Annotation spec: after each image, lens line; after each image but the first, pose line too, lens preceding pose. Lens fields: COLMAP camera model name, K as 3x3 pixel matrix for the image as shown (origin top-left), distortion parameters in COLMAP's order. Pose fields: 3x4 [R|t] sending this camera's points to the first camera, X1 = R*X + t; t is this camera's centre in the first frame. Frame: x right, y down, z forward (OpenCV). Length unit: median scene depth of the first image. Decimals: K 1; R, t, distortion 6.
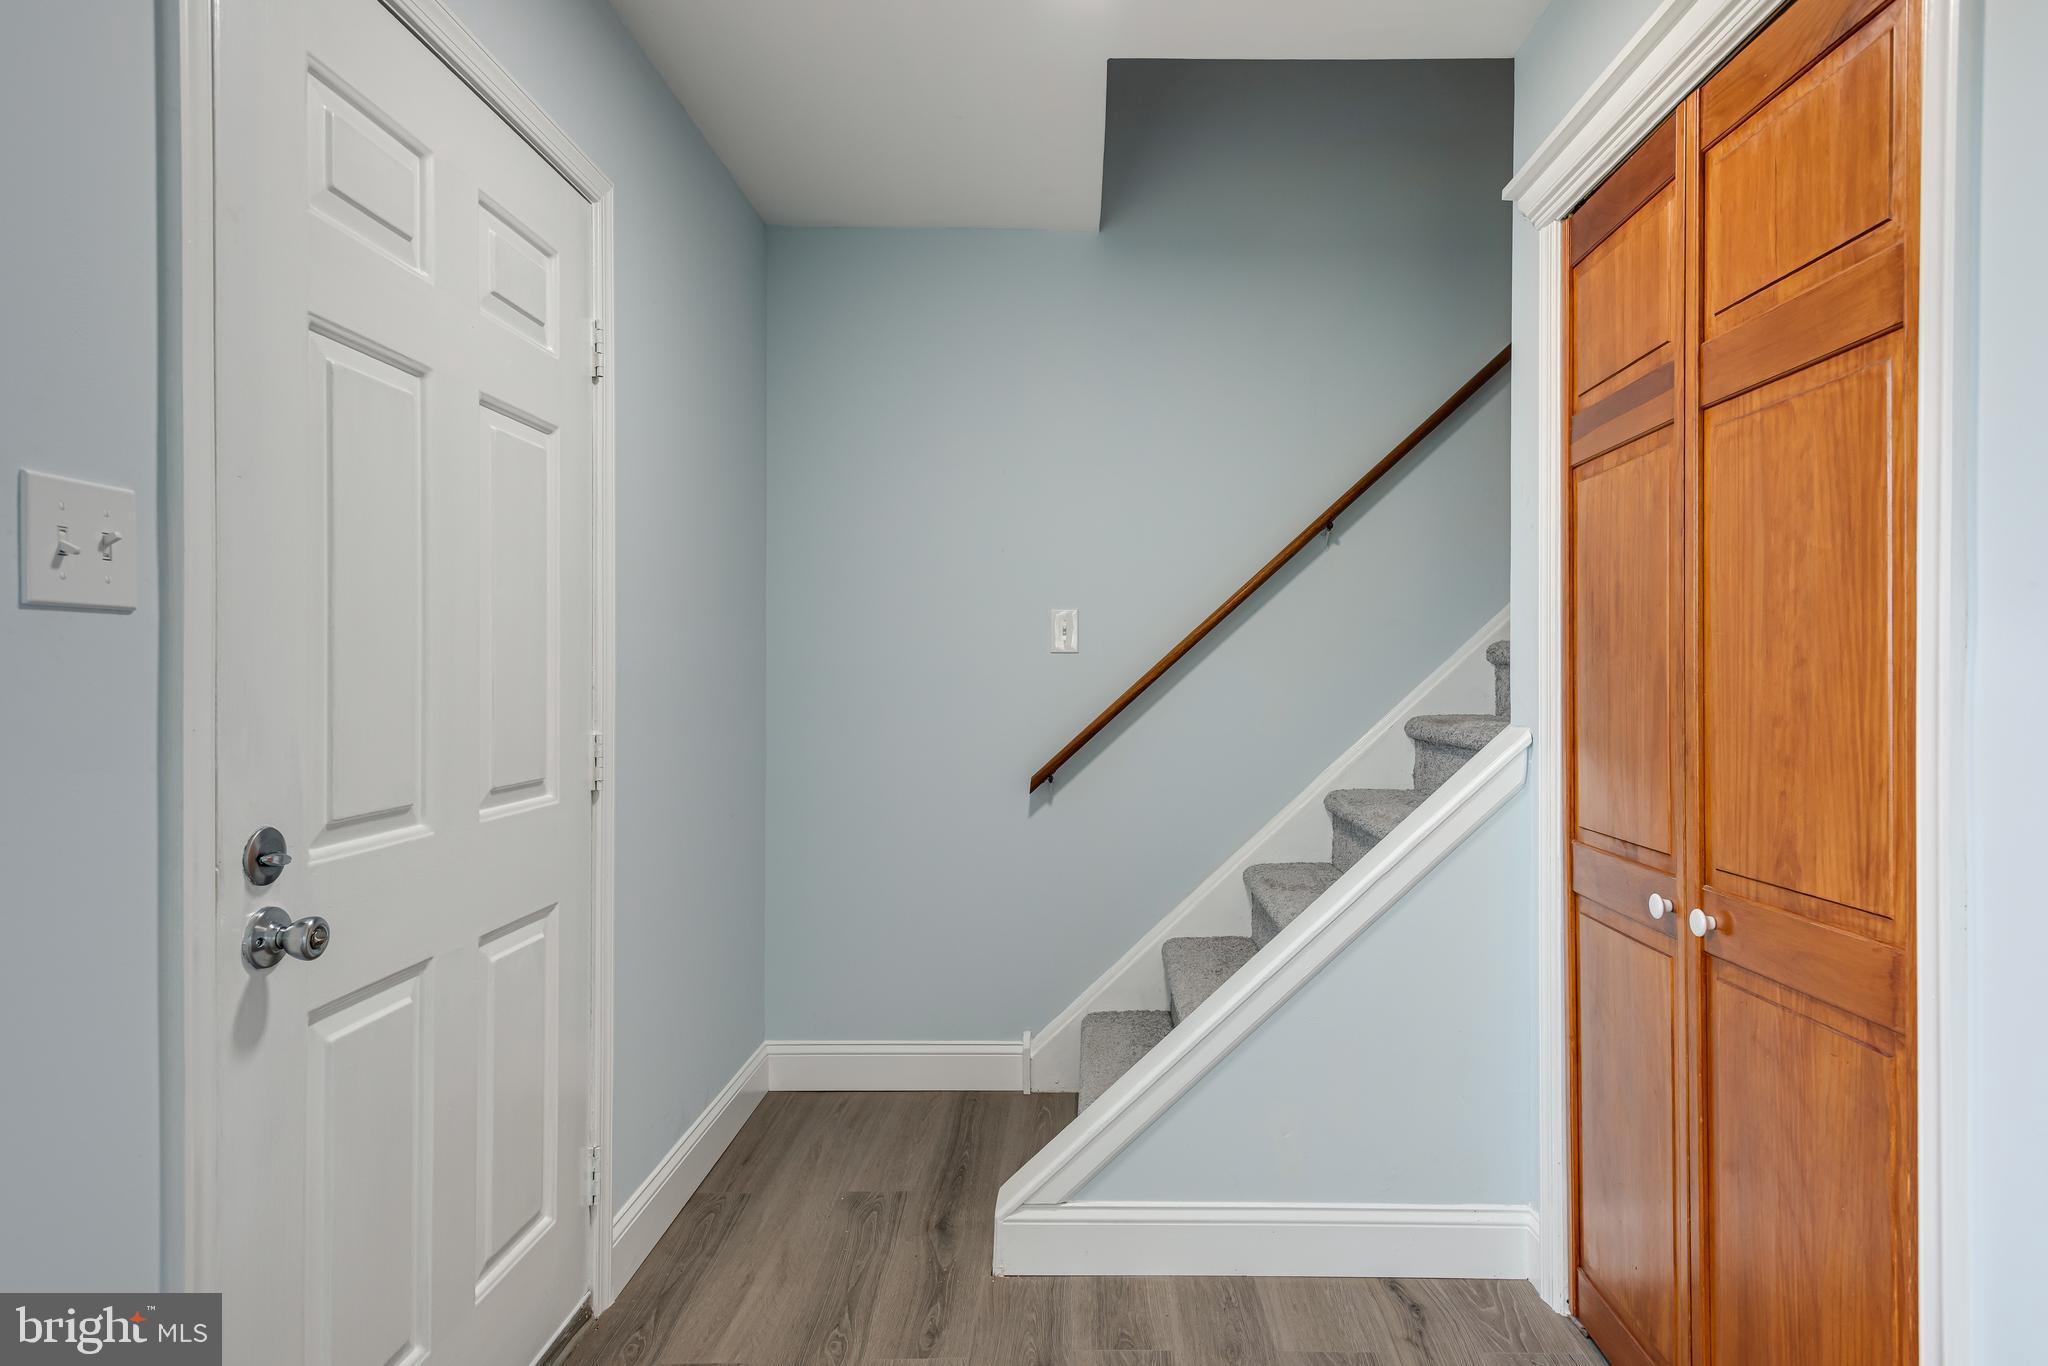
lens RADIAL K [[1152.9, 0, 1086.3], [0, 1152.9, 673.8], [0, 0, 1]] dist [0.025087, -0.000341]
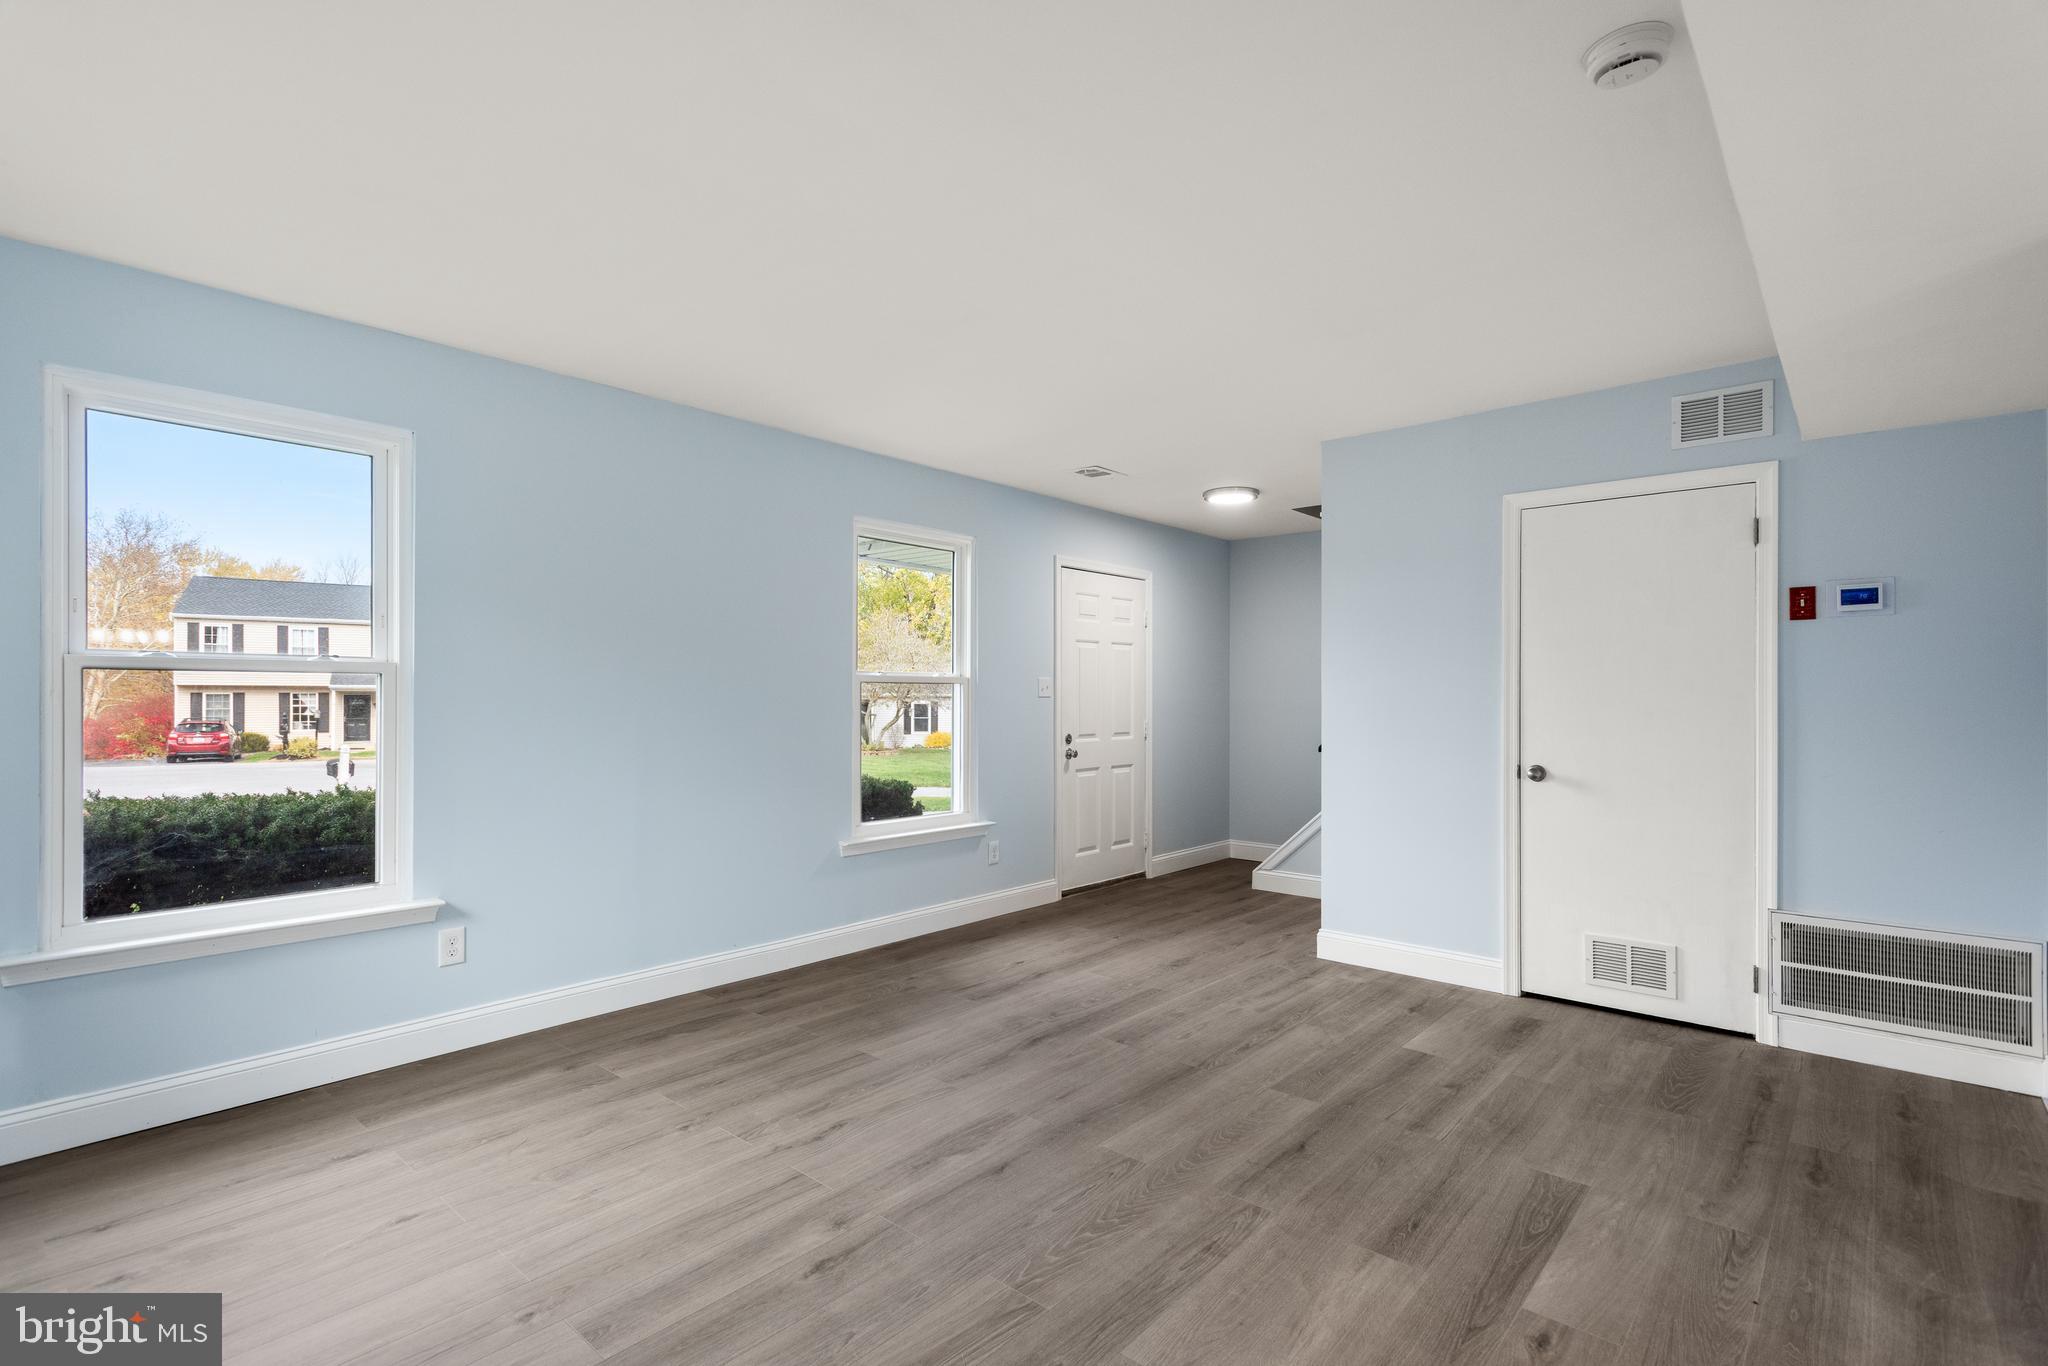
lens RADIAL K [[963.2, 0, 1020.3], [0, 963.2, 694.1], [0, 0, 1]] dist [0.004447, 0.000145]
pose [[0.748975, -0.001598, -0.662597, 1.268185], [-0.001661, 0.999989, -0.004289, -0.022263], [0.662597, 0.004313, 0.748964, -1.516788]]
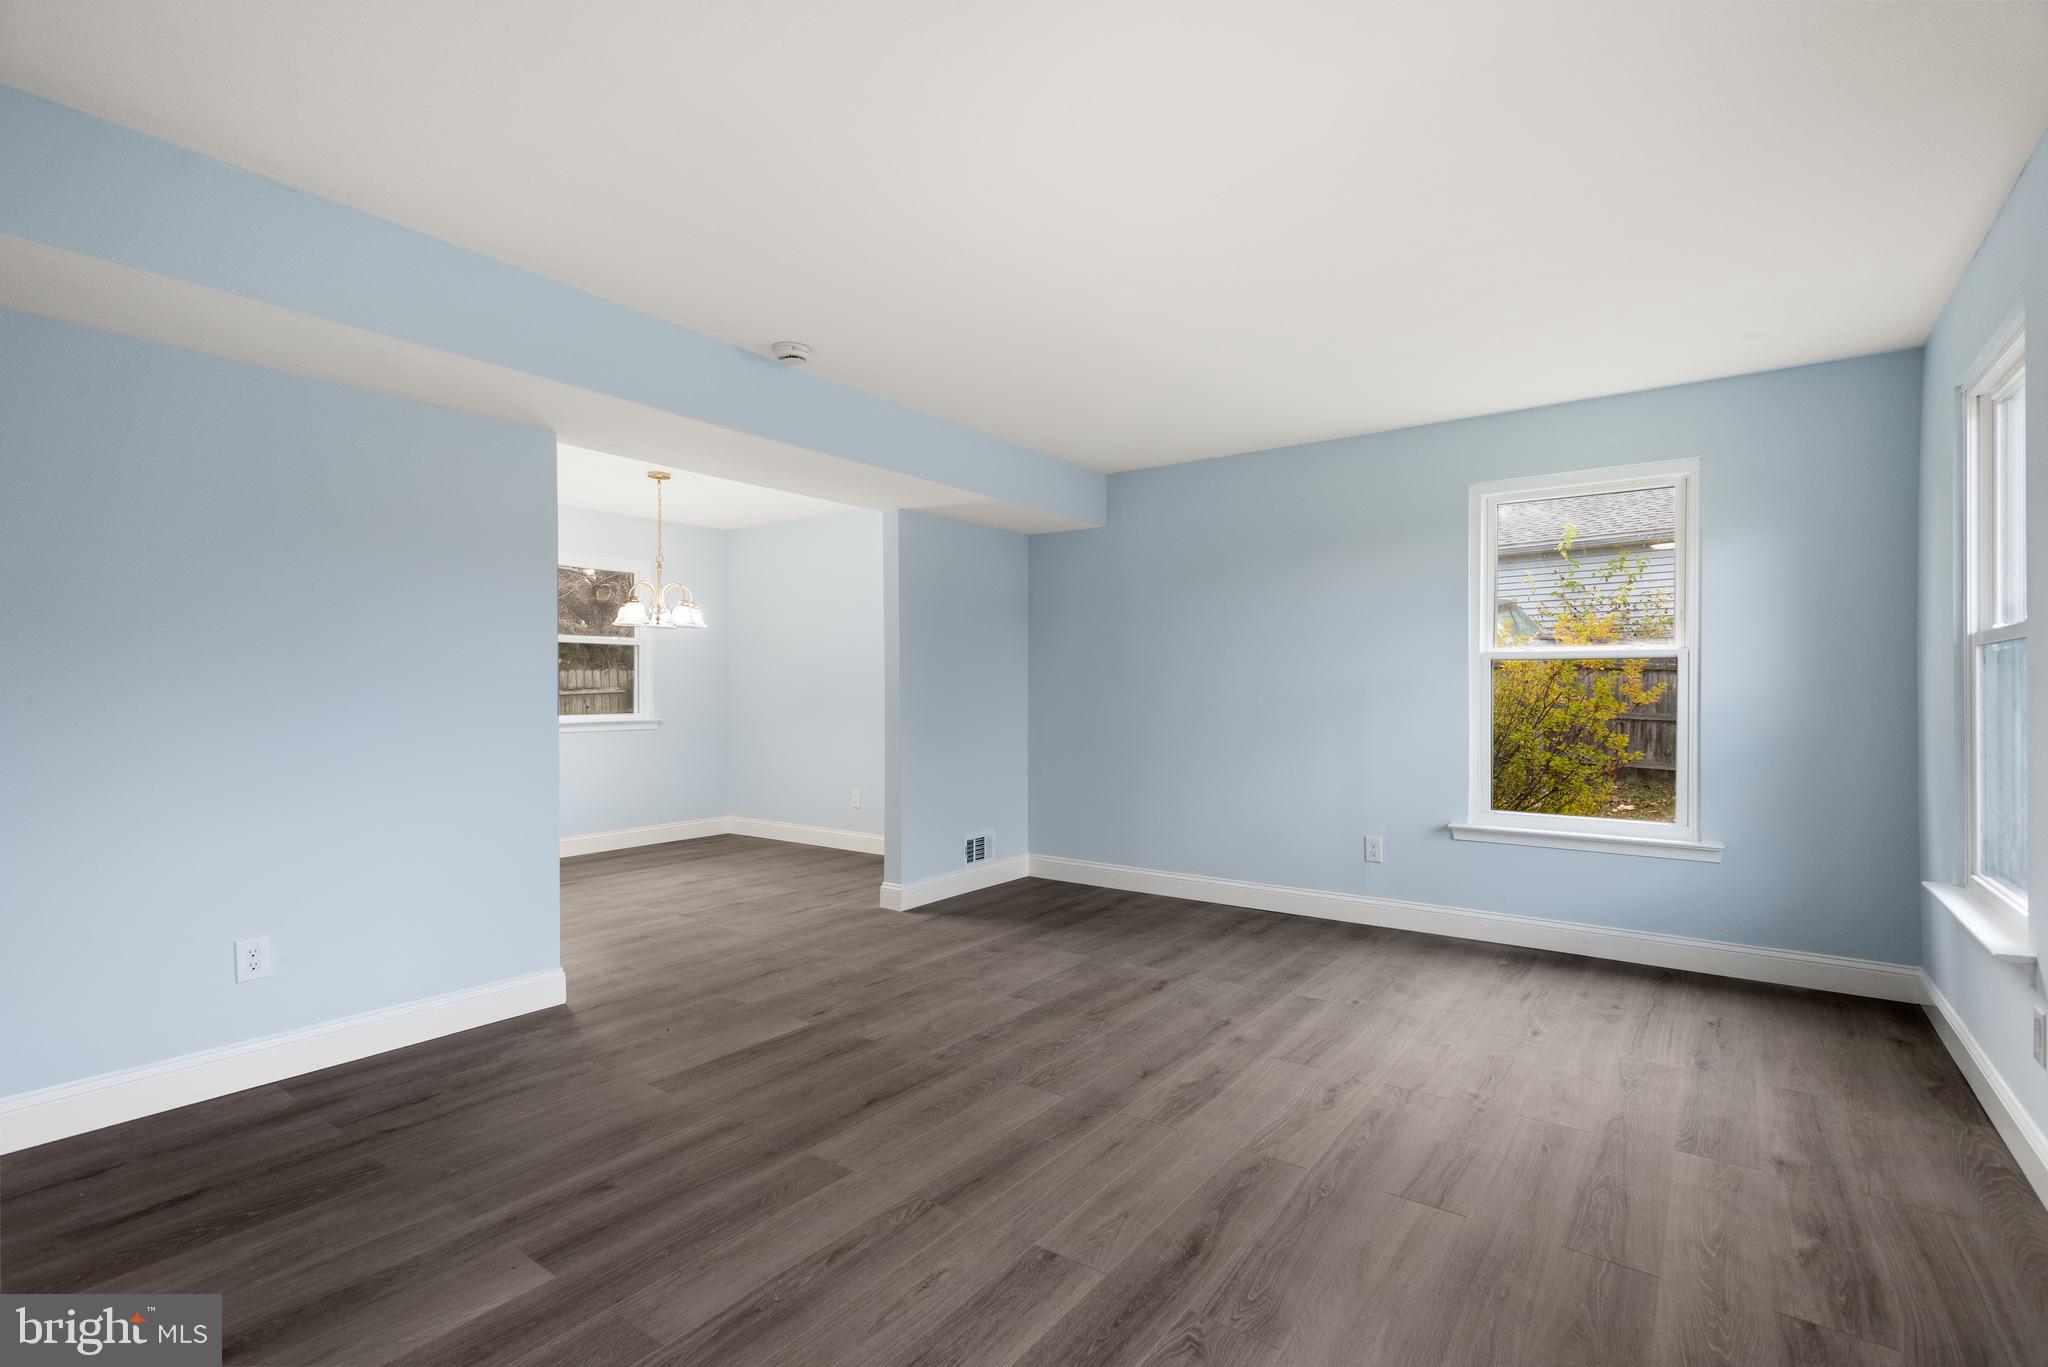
lens RADIAL K [[963.2, 0, 1020.3], [0, 963.2, 694.6], [0, 0, 1]] dist [0.004447, 0.000145]
pose [[-0.806005, -0.004564, 0.591892, -0.140177], [0.000567, 0.999964, 0.008482, 0.000310], [-0.591909, 0.007172, -0.805973, 0.479421]]
